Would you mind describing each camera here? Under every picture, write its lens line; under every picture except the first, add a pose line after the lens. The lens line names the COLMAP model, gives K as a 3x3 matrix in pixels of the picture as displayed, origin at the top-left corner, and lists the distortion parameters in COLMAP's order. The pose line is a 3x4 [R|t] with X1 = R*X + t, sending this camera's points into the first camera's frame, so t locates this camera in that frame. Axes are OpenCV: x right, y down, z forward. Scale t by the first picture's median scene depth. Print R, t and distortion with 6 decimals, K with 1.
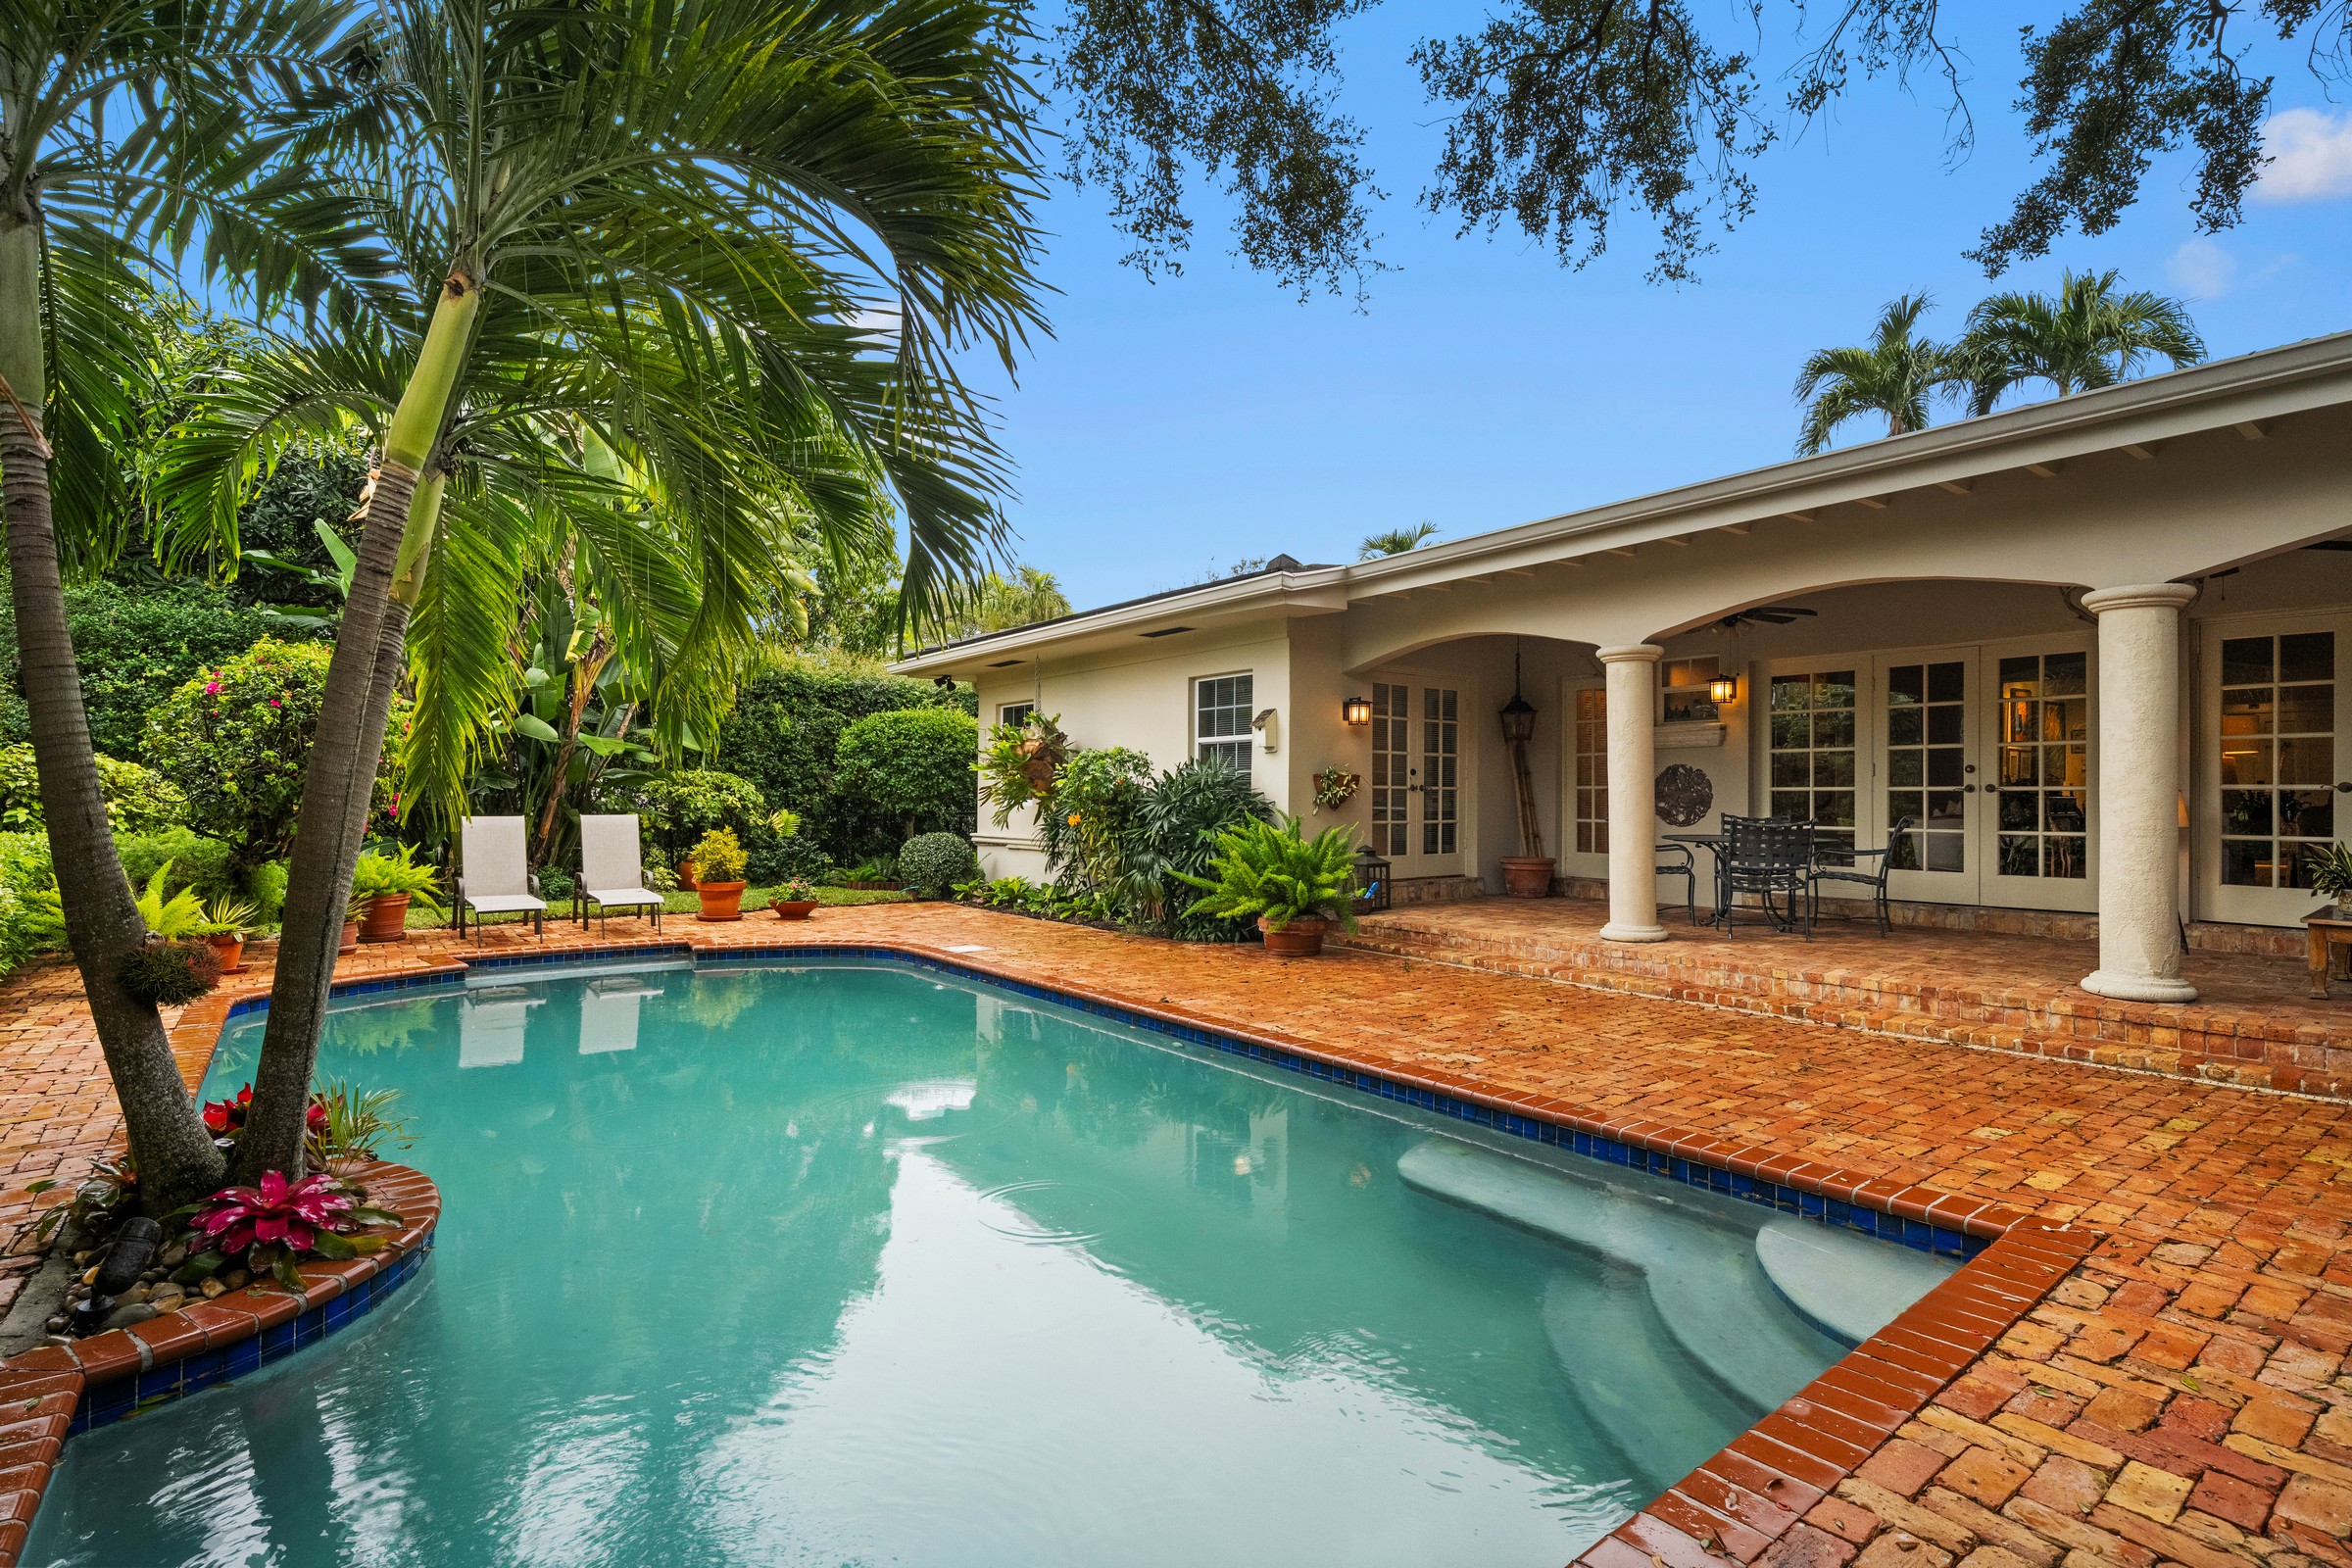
lens RADIAL K [[1101.7, 0, 1170.8], [0, 1101.7, 798.7], [0, 0, 1]] dist [0.000446, -0.000120]
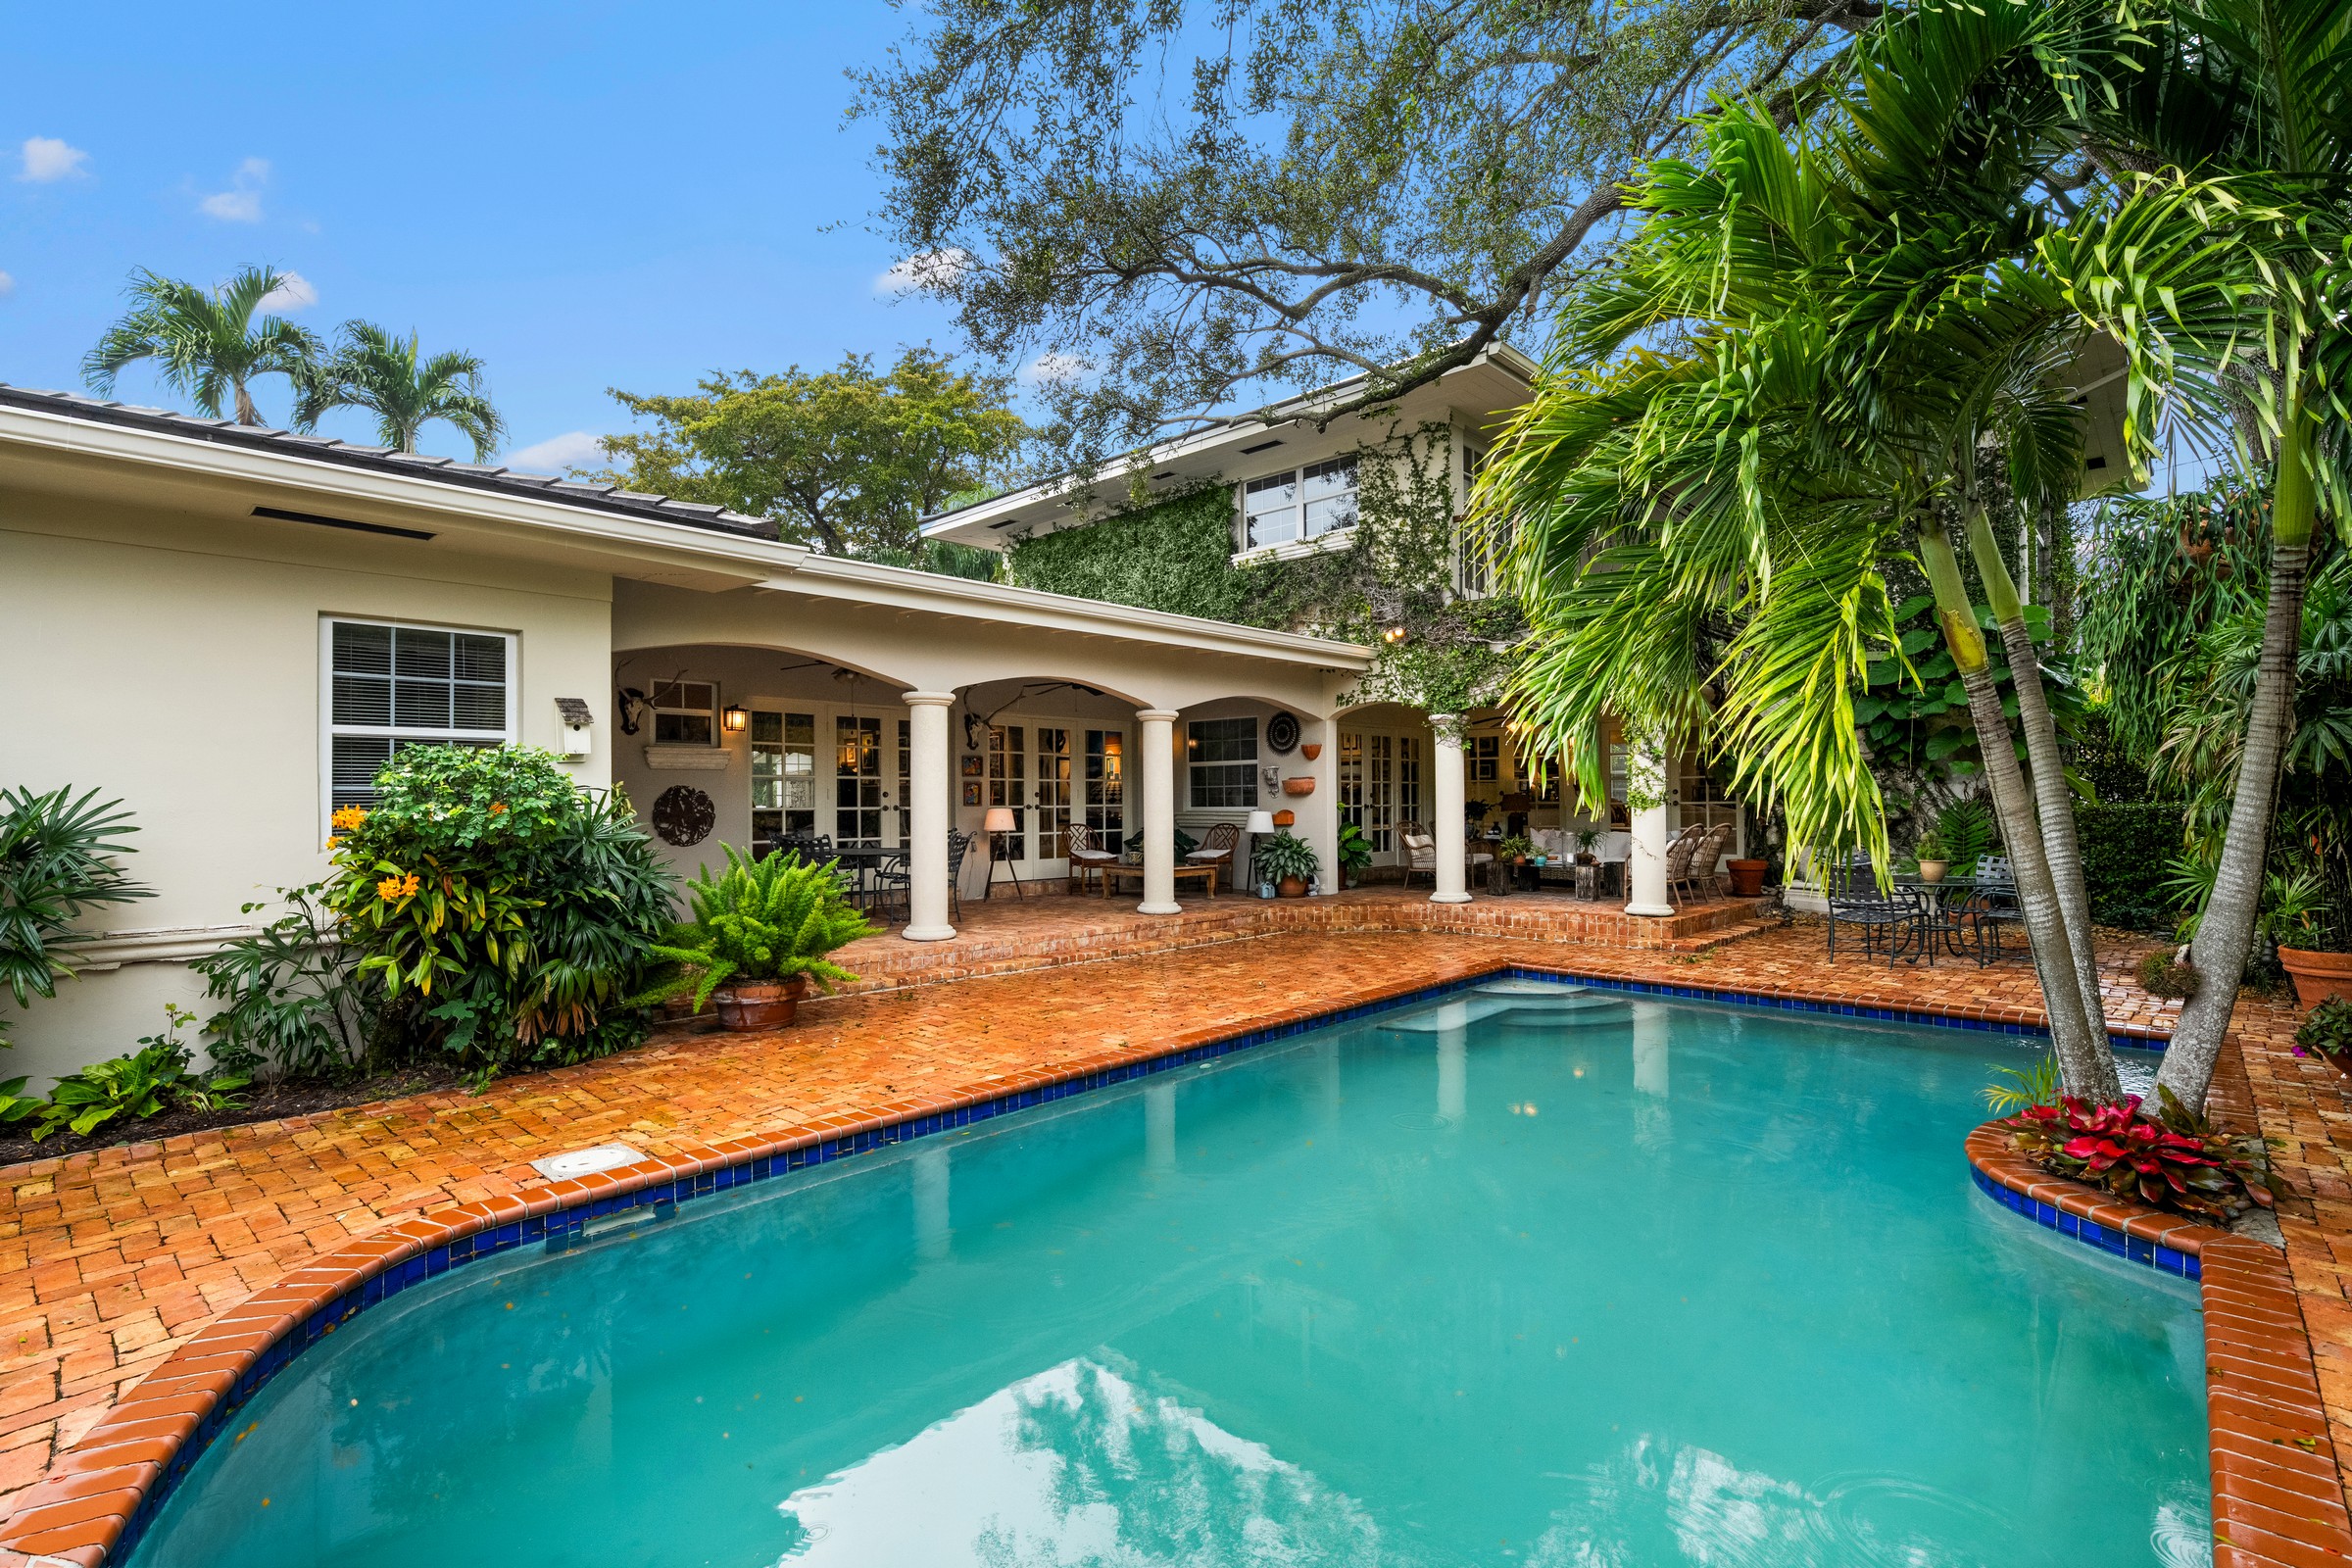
lens RADIAL K [[1101.7, 0, 1160.1], [0, 1101.7, 790.1], [0, 0, 1]] dist [0.000446, -0.000120]
pose [[-0.158074, 0.007229, 0.987401, -0.702464], [0.005606, 0.999964, -0.006423, -0.020820], [-0.987411, 0.004520, -0.158109, 0.834088]]
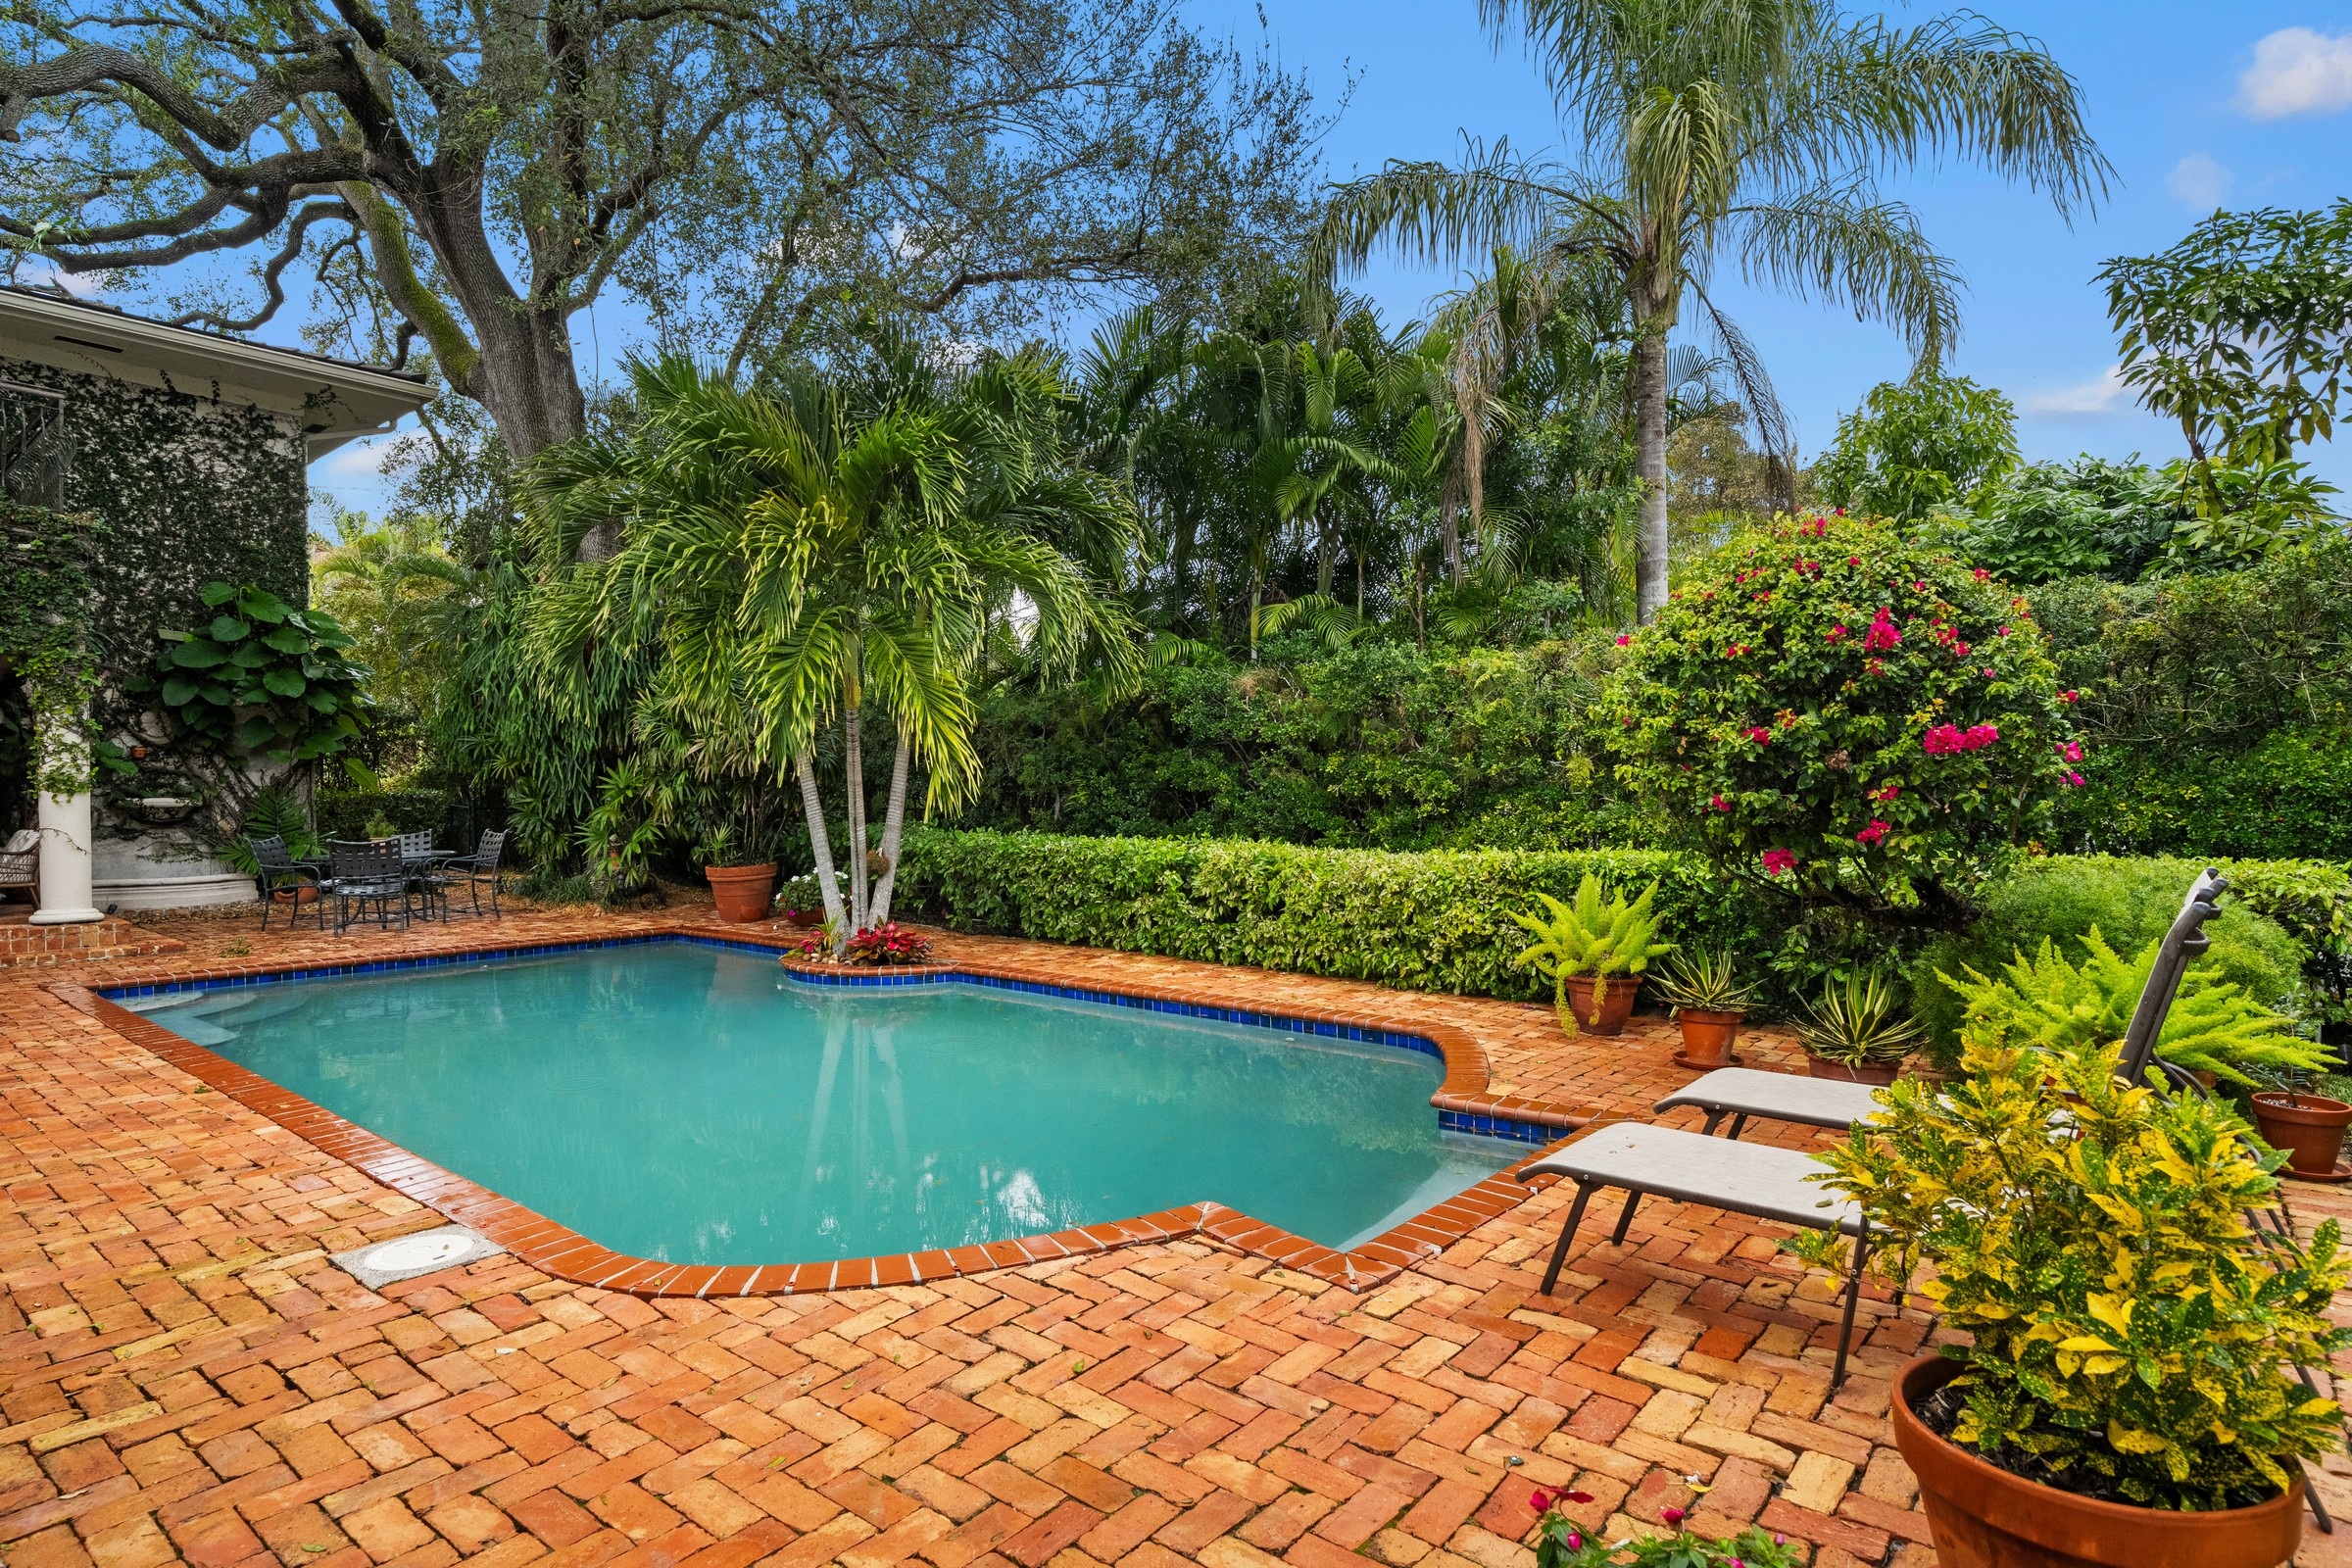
lens RADIAL K [[1212.0, 0, 1242.6], [0, 1212.0, 818.5], [0, 0, 1]] dist [-0.016926, -0.000726]
pose [[-0.963933, 0.008067, -0.266023, -0.334413], [0.001767, 0.999712, 0.023913, -0.006566], [0.266139, 0.022580, -0.963670, 1.429746]]
